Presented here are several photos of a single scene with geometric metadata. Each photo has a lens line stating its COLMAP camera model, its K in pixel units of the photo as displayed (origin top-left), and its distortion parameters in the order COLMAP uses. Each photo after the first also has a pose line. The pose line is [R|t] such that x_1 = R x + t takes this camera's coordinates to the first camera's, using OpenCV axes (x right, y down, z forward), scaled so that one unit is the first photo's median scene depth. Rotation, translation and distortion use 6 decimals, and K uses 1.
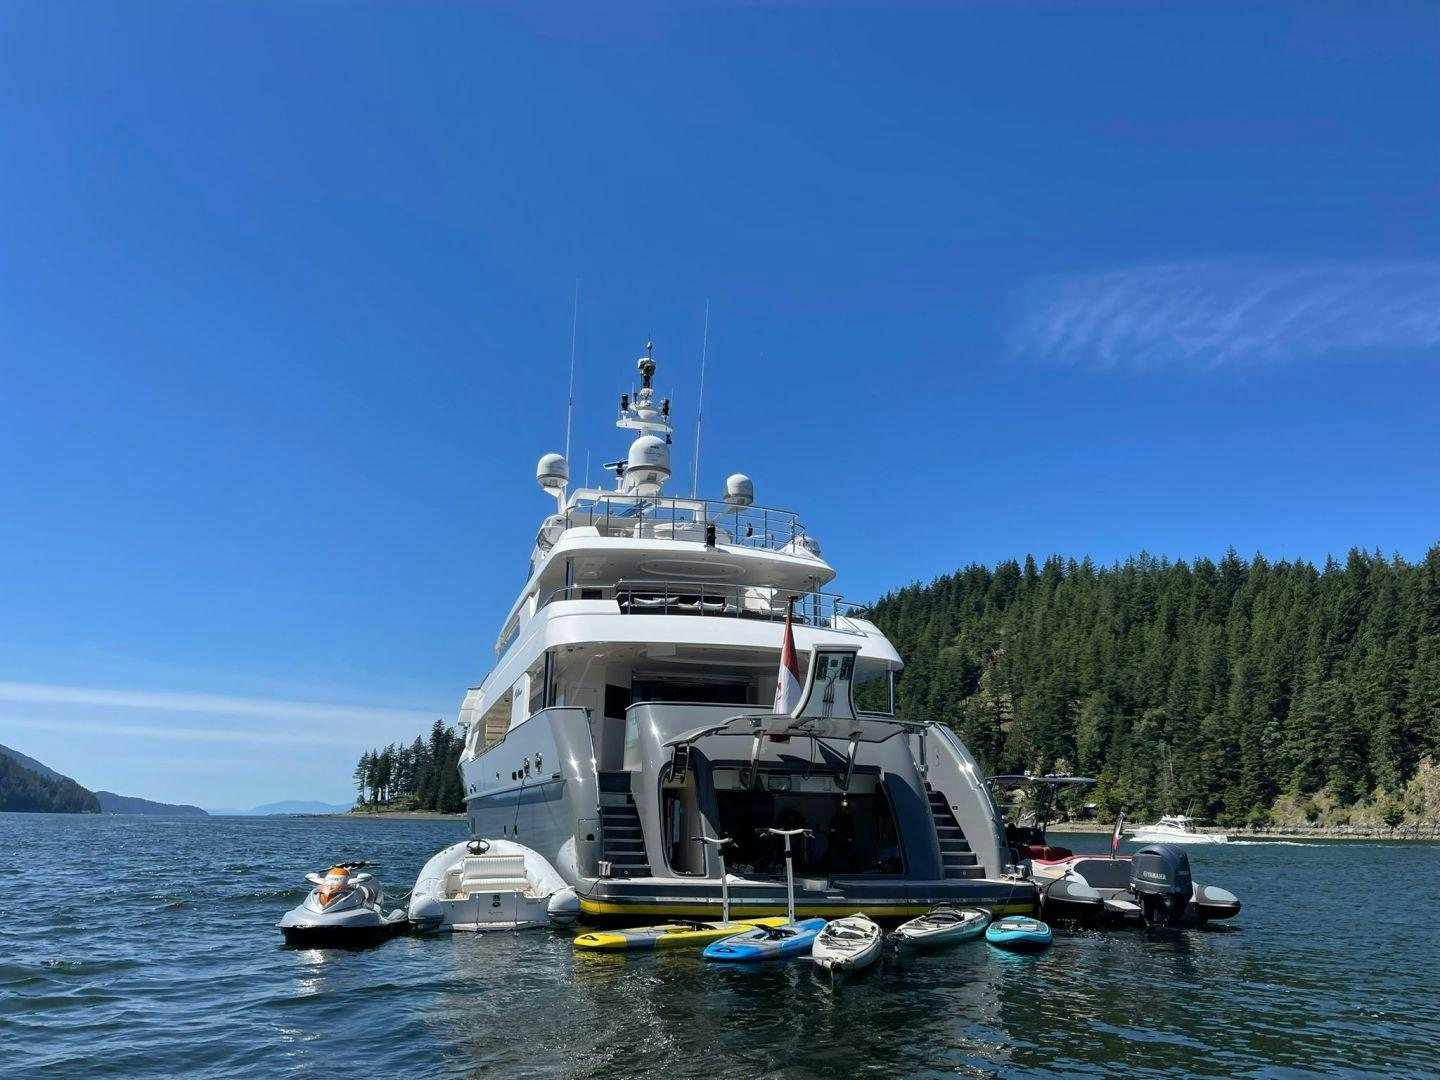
lens RADIAL K [[1046.3, 0, 720.0], [0, 1046.3, 540.0], [0, 0, 1]] dist [0.001279, 0.226344]
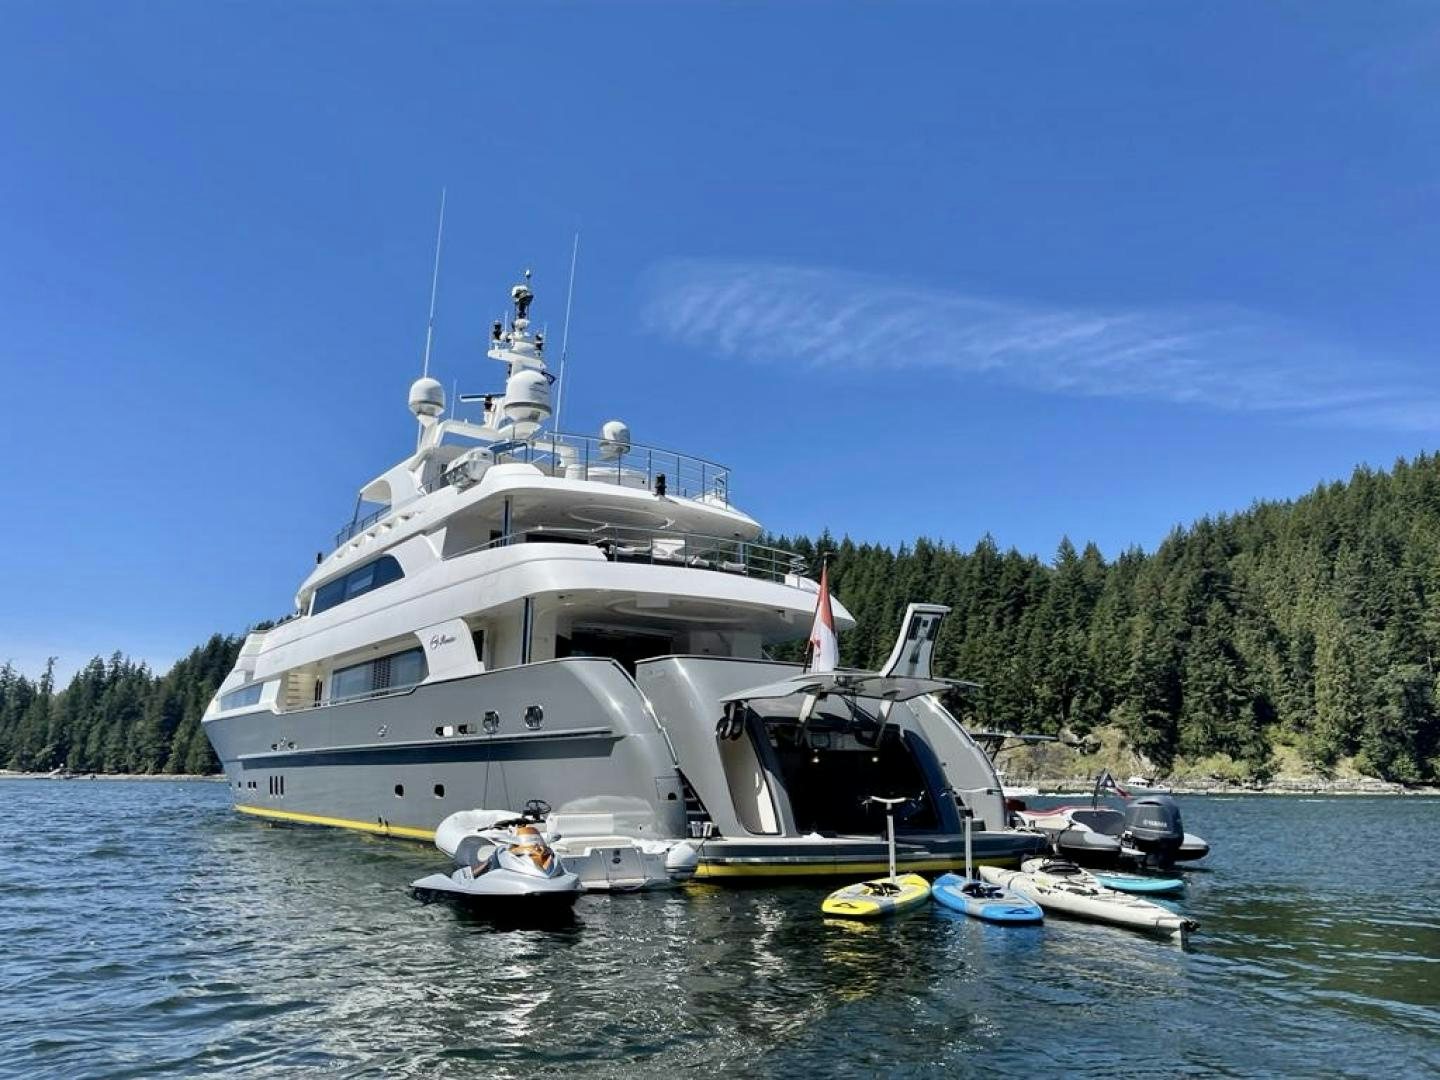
lens RADIAL K [[1039.3, 0, 720.0], [0, 1039.3, 540.0], [0, 0, 1]] dist [0.064327, 0.000006]
pose [[0.945326, 0.064346, 0.319715, -0.326928], [-0.077207, 0.996630, 0.027703, 0.020120], [-0.316855, -0.050872, 0.947109, 0.093487]]
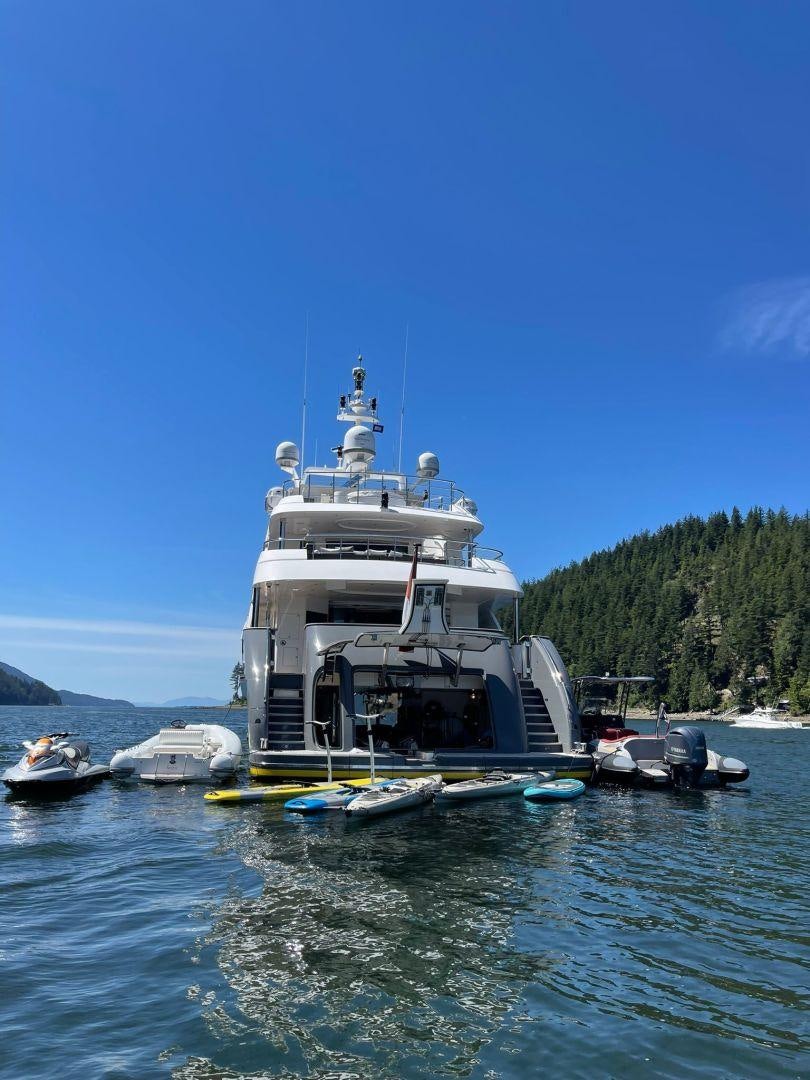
lens RADIAL K [[781.9, 0, 405.0], [0, 781.9, 540.0], [0, 0, 1]] dist [0.121346, -0.000831]
pose [[0.995065, -0.019326, -0.097328, 0.143852], [0.023984, 0.998611, 0.046920, 0.000996], [0.096286, -0.049023, 0.994146, -0.002666]]
